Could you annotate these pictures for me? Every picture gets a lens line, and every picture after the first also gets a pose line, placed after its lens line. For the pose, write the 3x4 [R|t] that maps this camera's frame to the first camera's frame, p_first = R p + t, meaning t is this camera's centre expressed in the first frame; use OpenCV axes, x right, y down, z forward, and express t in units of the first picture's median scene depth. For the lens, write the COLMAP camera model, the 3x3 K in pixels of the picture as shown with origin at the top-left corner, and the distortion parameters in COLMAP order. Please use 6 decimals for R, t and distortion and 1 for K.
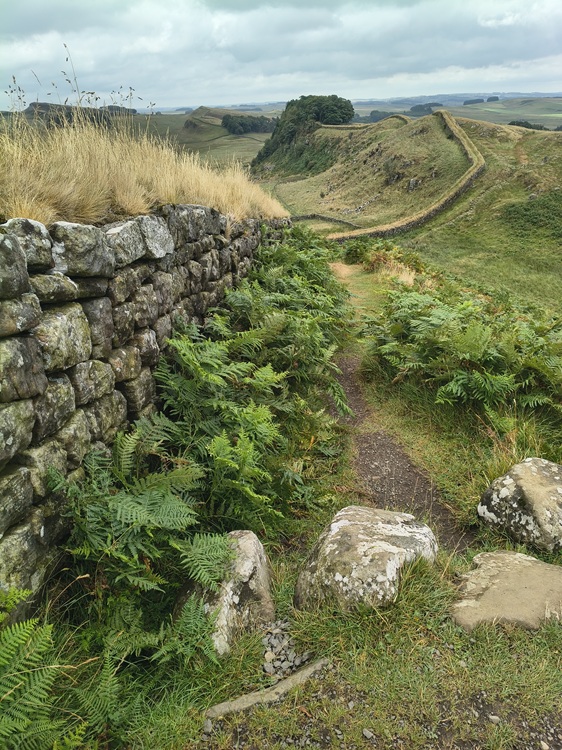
lens RADIAL K [[573.8, 0, 284.0], [0, 573.8, 374.2], [0, 0, 1]] dist [0.008493, -0.012226]
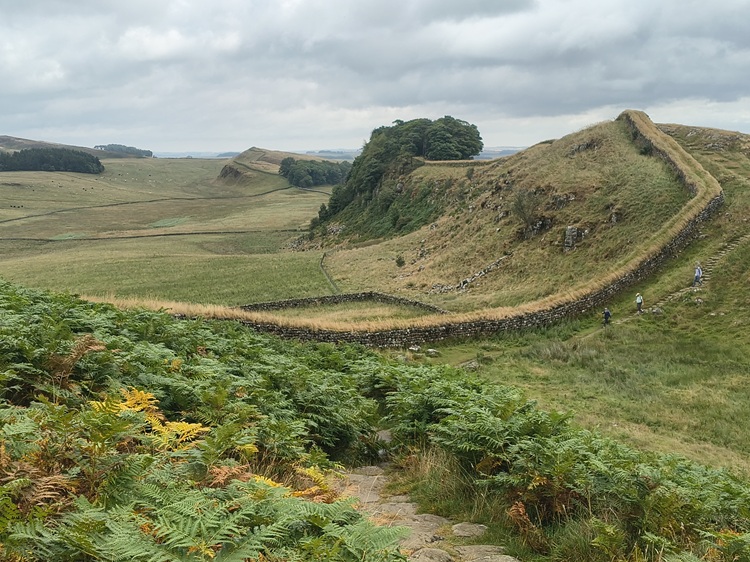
lens RADIAL K [[963.6, 0, 374.3], [0, 963.6, 283.0], [0, 0, 1]] dist [0.063947, 0.000000]
pose [[0.999484, 0.028293, -0.015174, 0.069422], [-0.031565, 0.952300, -0.303527, -0.040953], [0.005862, 0.303849, 0.952702, 0.230192]]
